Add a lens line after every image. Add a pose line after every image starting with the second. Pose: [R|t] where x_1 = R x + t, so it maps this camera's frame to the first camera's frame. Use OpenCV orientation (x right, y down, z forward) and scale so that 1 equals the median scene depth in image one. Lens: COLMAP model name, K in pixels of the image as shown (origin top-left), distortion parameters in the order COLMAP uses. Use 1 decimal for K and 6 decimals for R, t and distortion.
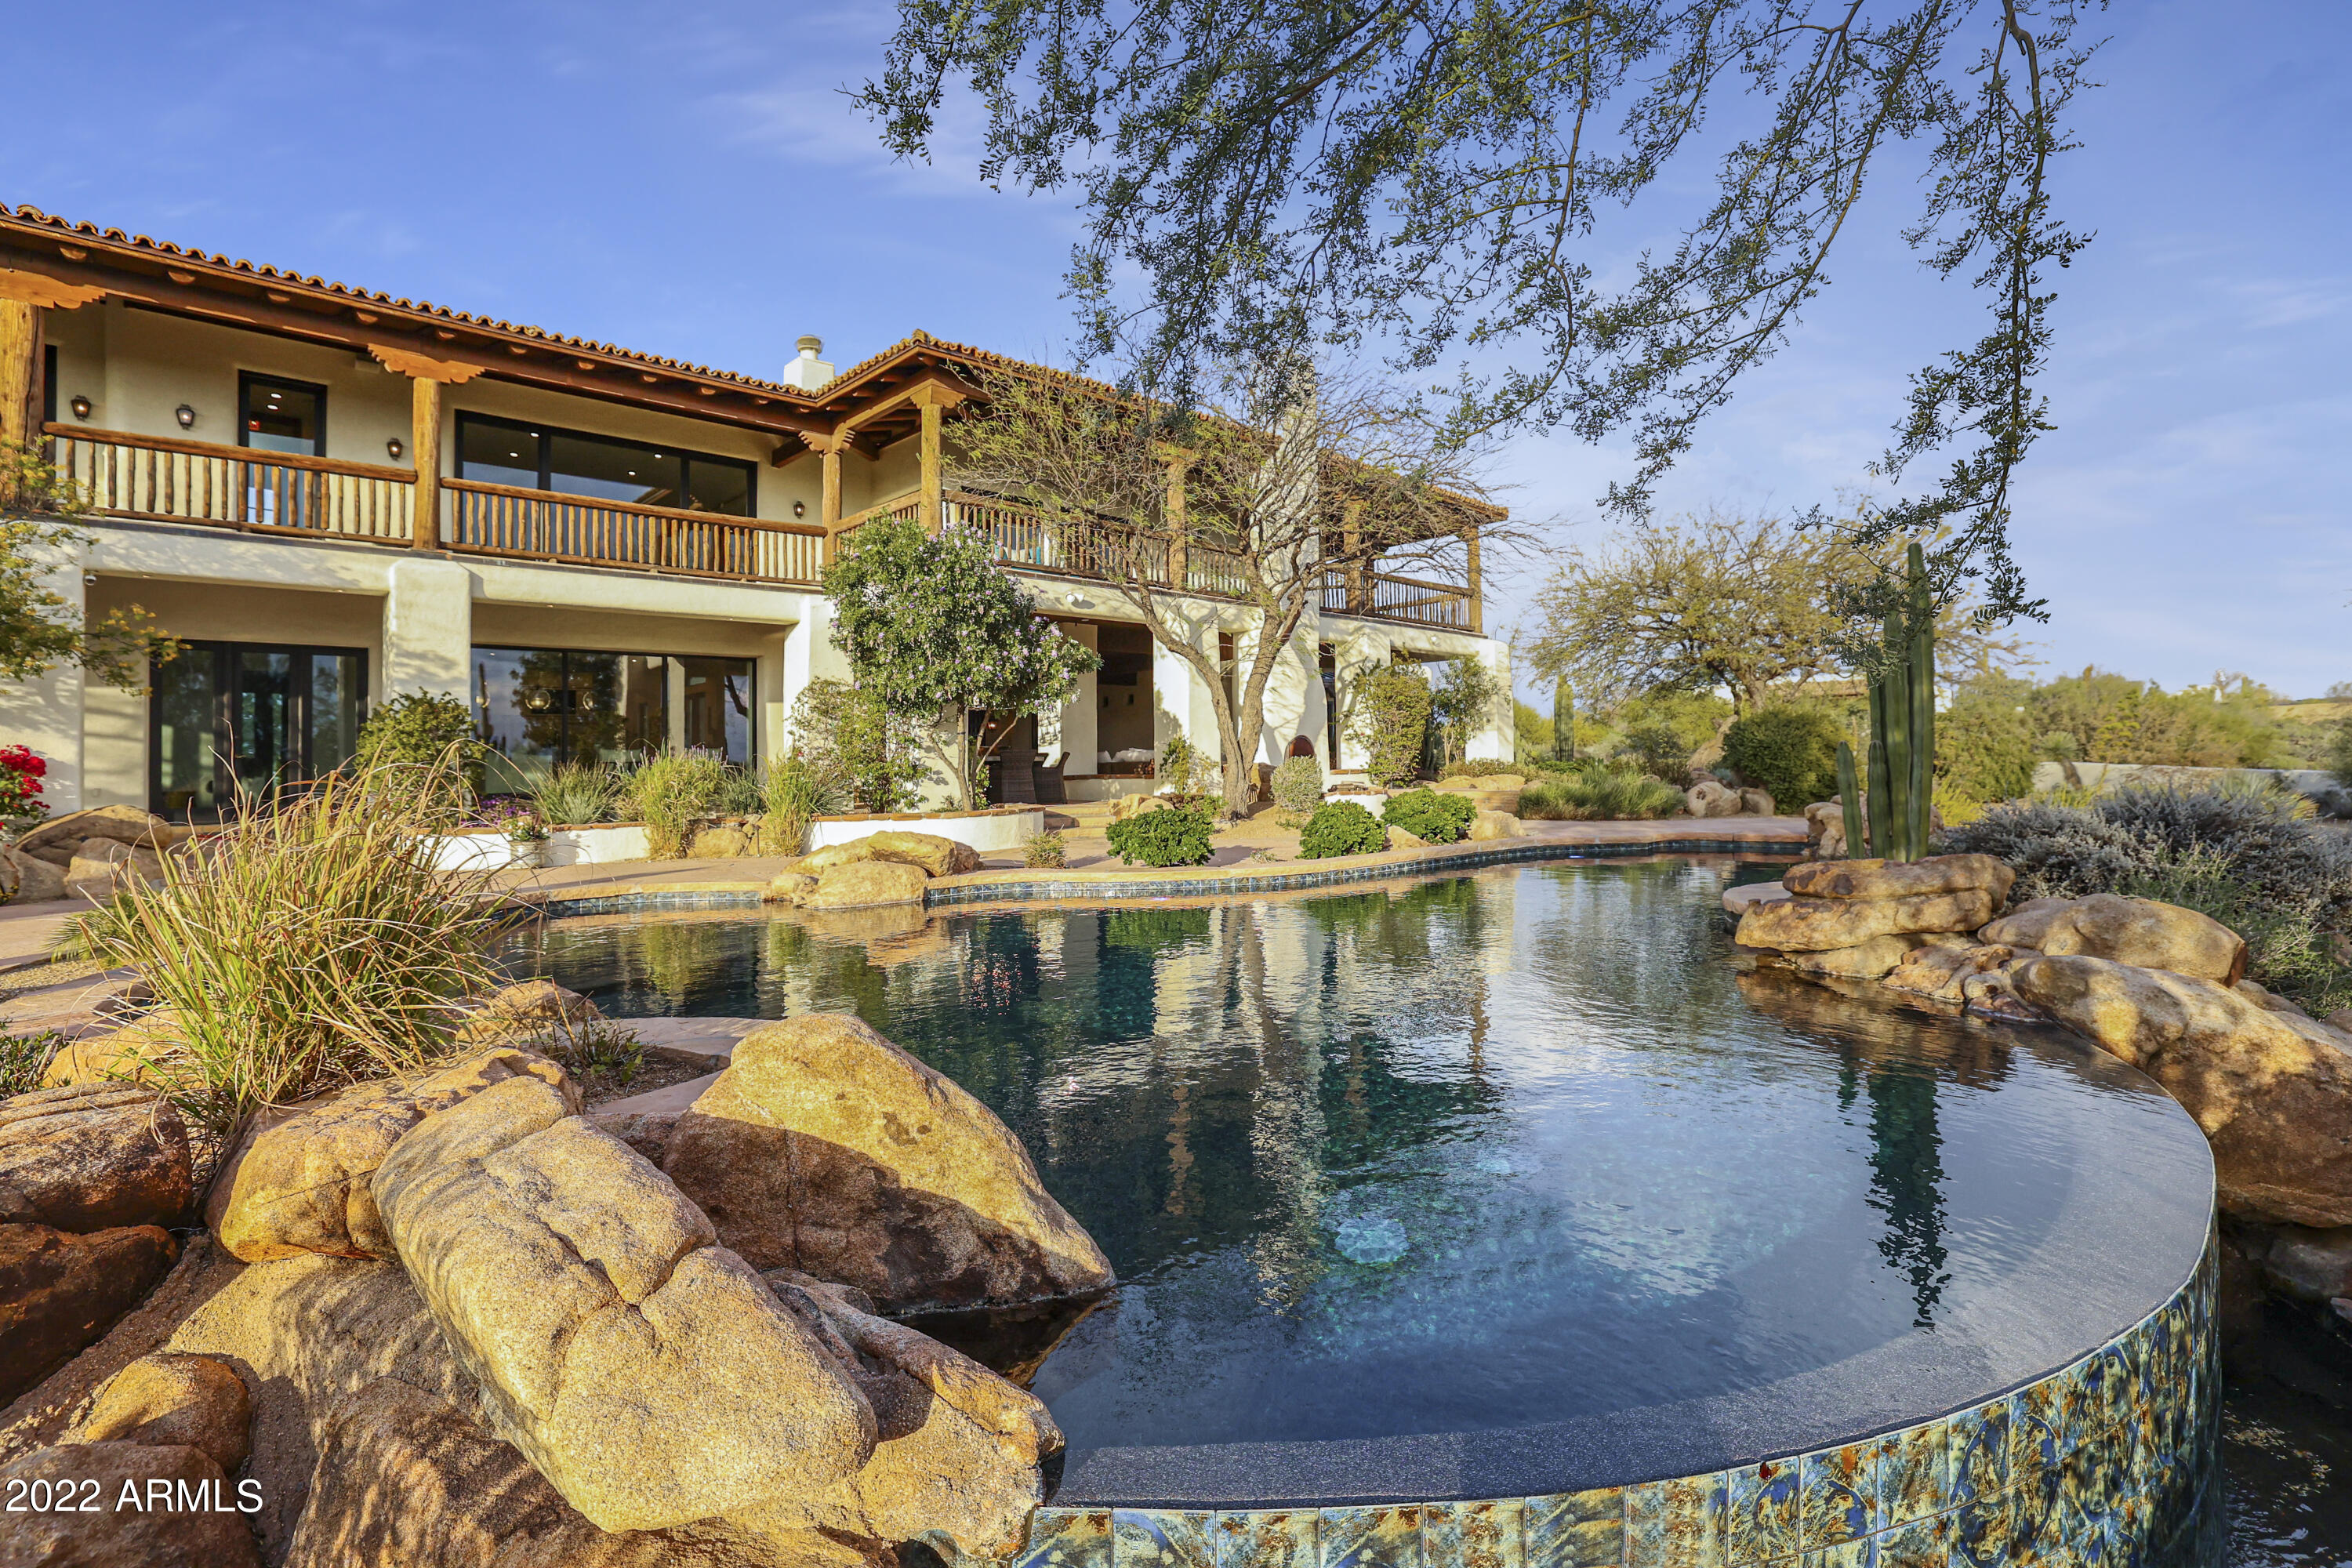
lens RADIAL K [[1062.8, 0, 1169.8], [0, 1062.8, 732.2], [0, 0, 1]] dist [-0.052840, 0.033267]
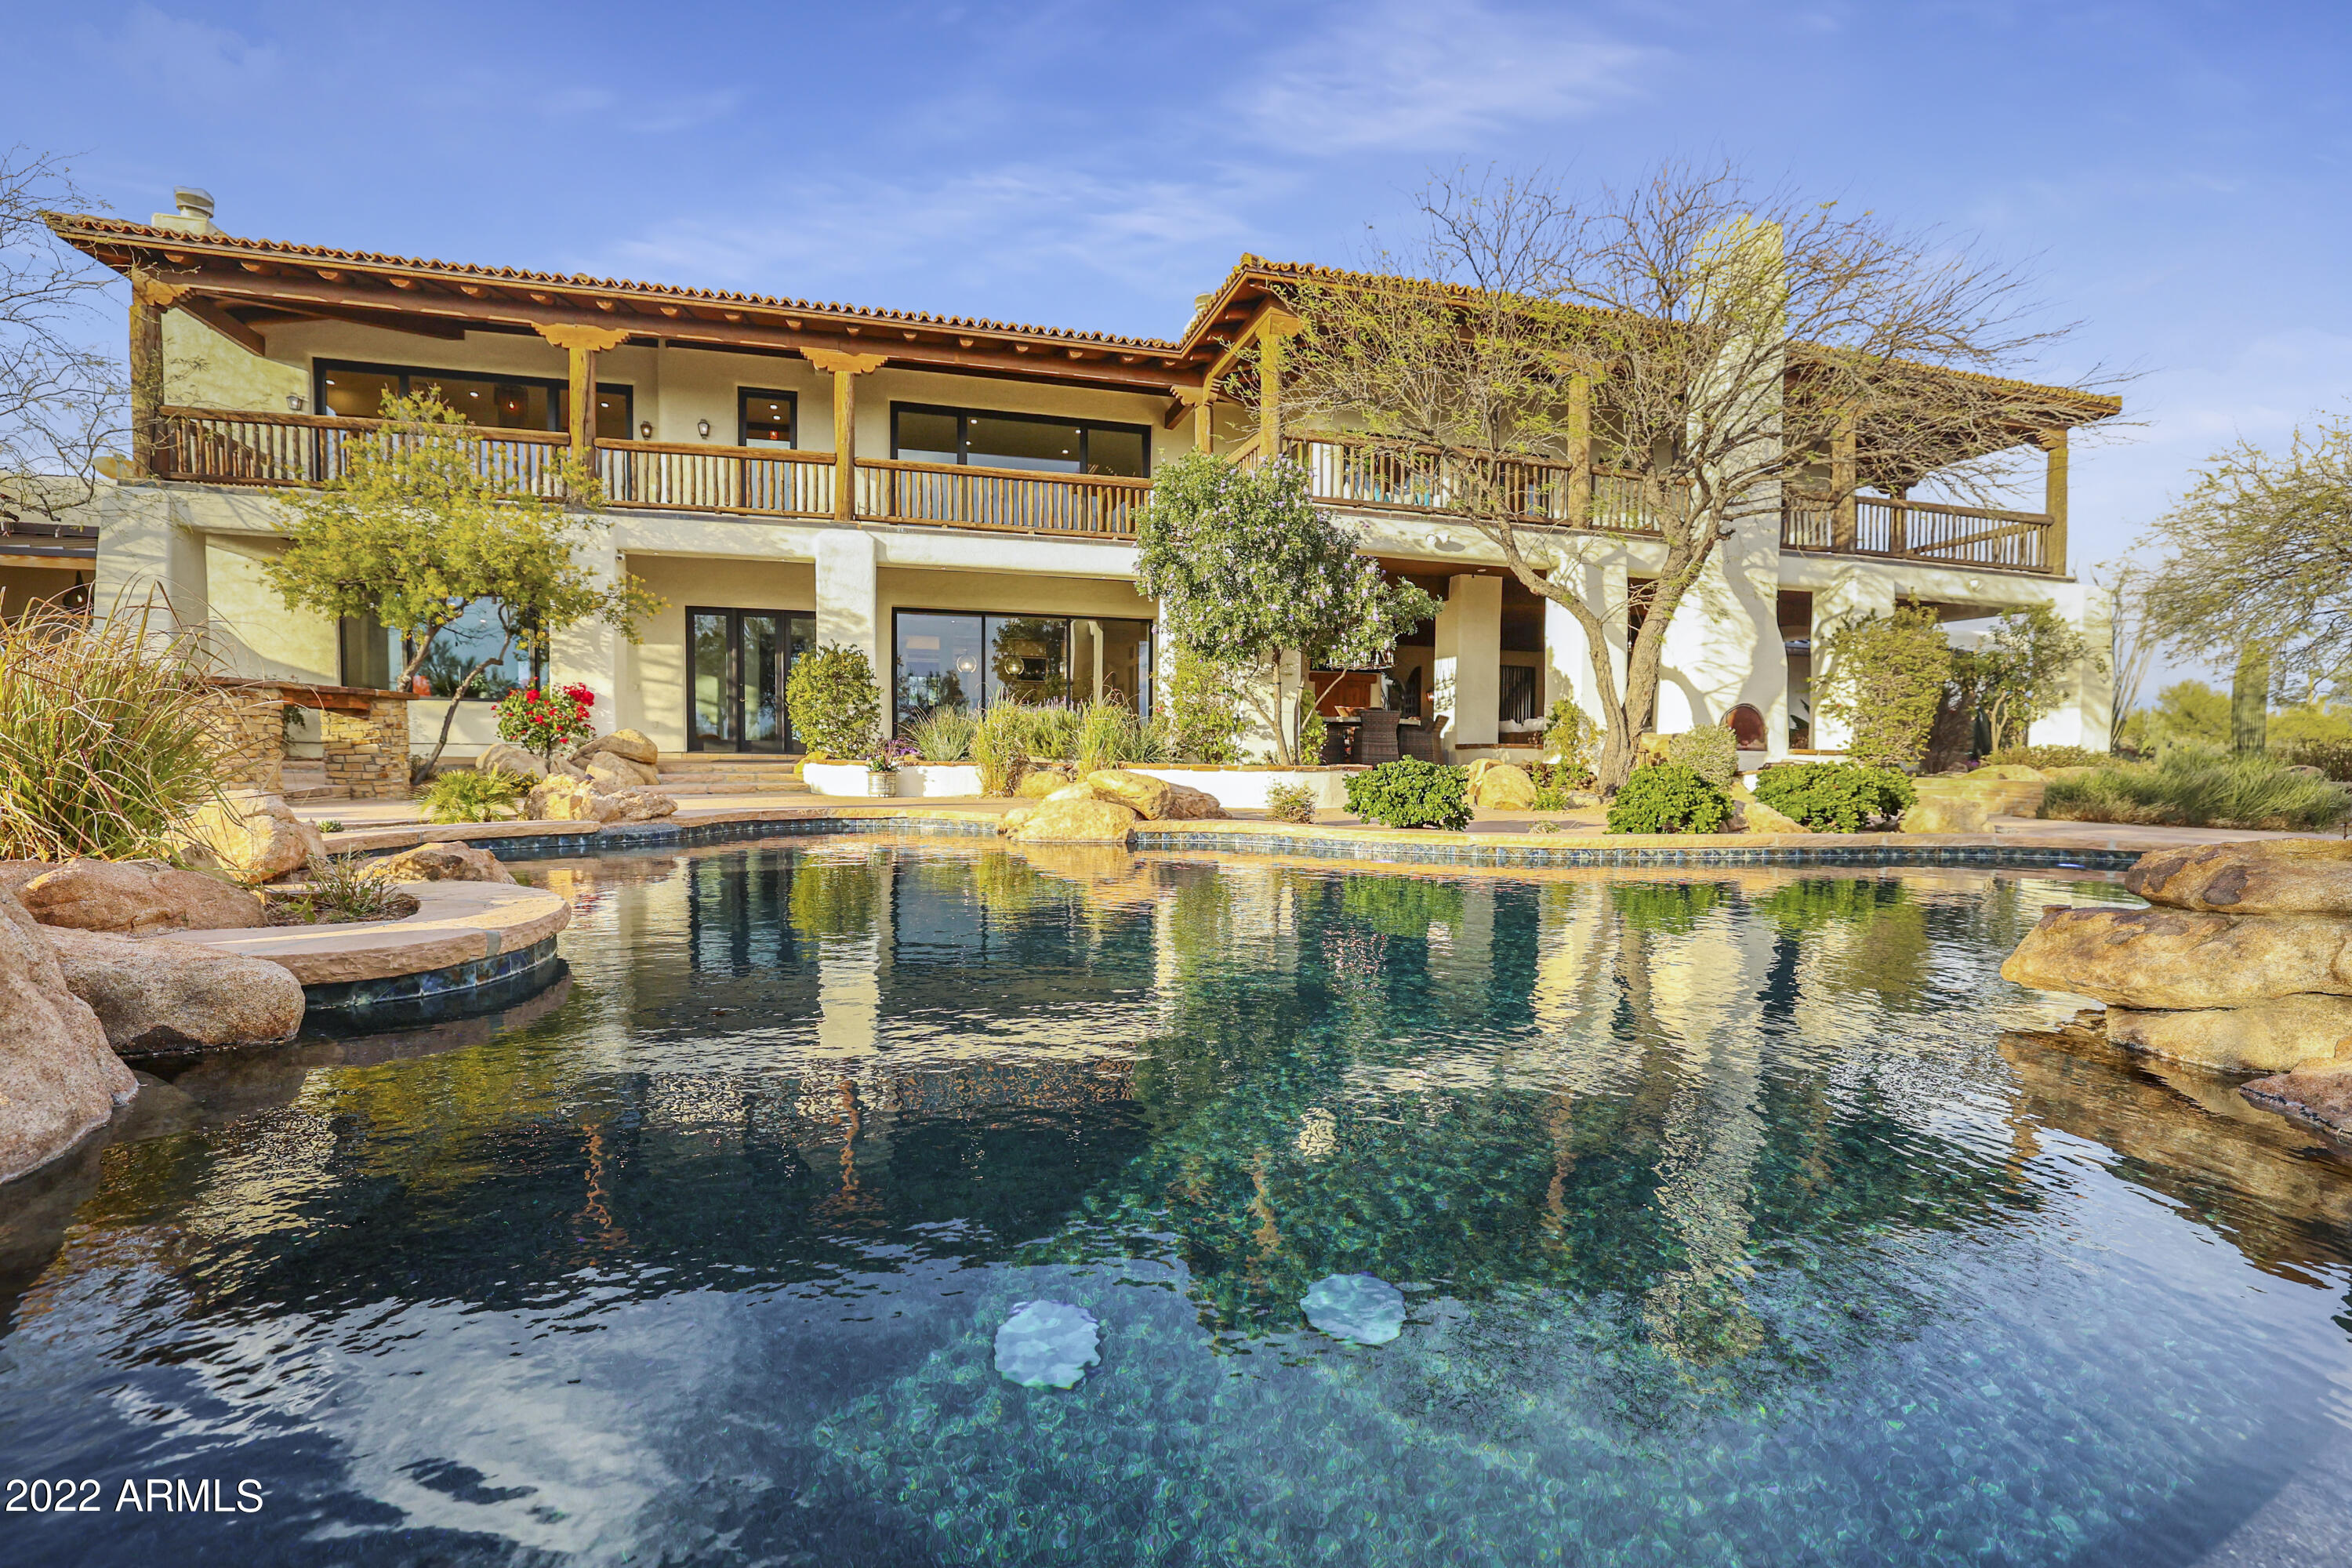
lens RADIAL K [[1056.5, 0, 1182.5], [0, 1056.5, 778.6], [0, 0, 1]] dist [-0.048886, 0.019340]
pose [[0.882345, 0.047141, -0.468236, 0.160713], [-0.021091, 0.997932, 0.060725, 0.028171], [0.470130, -0.043705, 0.881514, 0.125067]]
